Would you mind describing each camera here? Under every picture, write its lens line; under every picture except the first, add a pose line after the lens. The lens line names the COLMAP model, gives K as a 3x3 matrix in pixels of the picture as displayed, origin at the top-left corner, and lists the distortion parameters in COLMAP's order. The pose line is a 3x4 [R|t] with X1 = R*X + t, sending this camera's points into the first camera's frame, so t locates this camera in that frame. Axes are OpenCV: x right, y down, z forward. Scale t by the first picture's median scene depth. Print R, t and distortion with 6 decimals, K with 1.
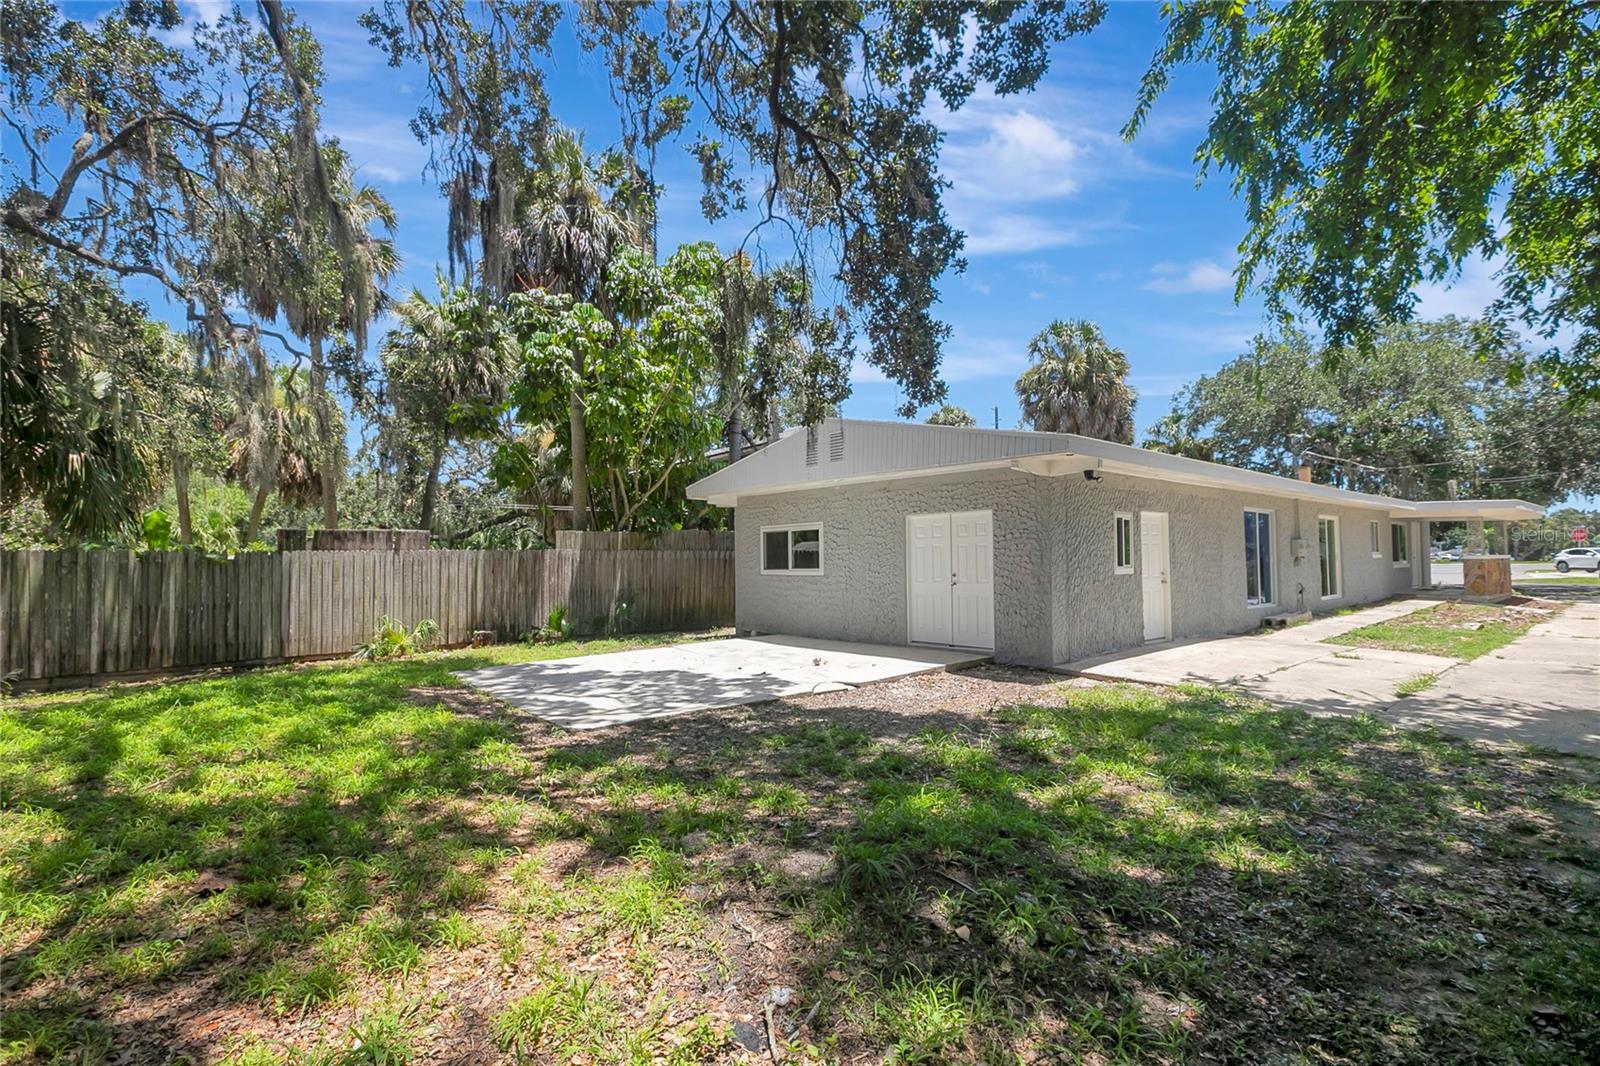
lens RADIAL K [[750.2, 0, 797.1], [0, 750.2, 536.4], [0, 0, 1]] dist [-0.016838, 0.010777]
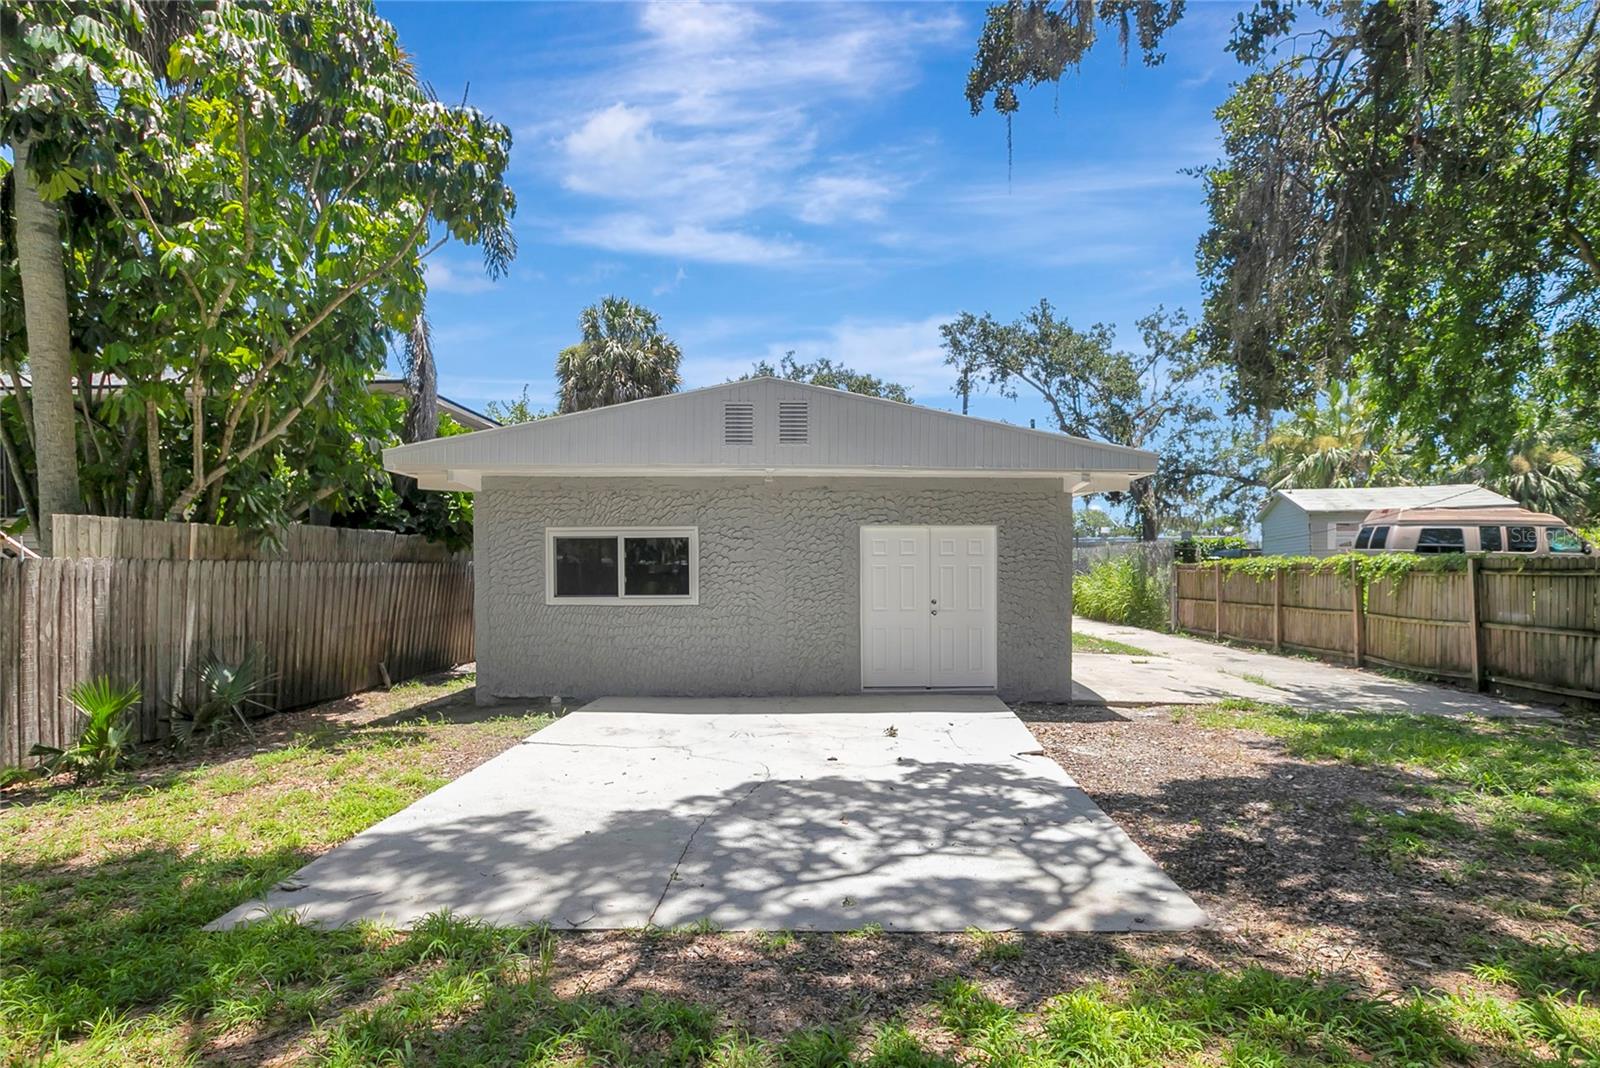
lens RADIAL K [[814.0, 0, 802.0], [0, 814.0, 565.1], [0, 0, 1]] dist [0.000713, 0.000126]
pose [[0.636429, 0.009522, 0.771276, -0.478461], [-0.030839, 0.999438, 0.013107, 0.003023], [-0.770718, -0.032127, 0.636365, 0.451636]]
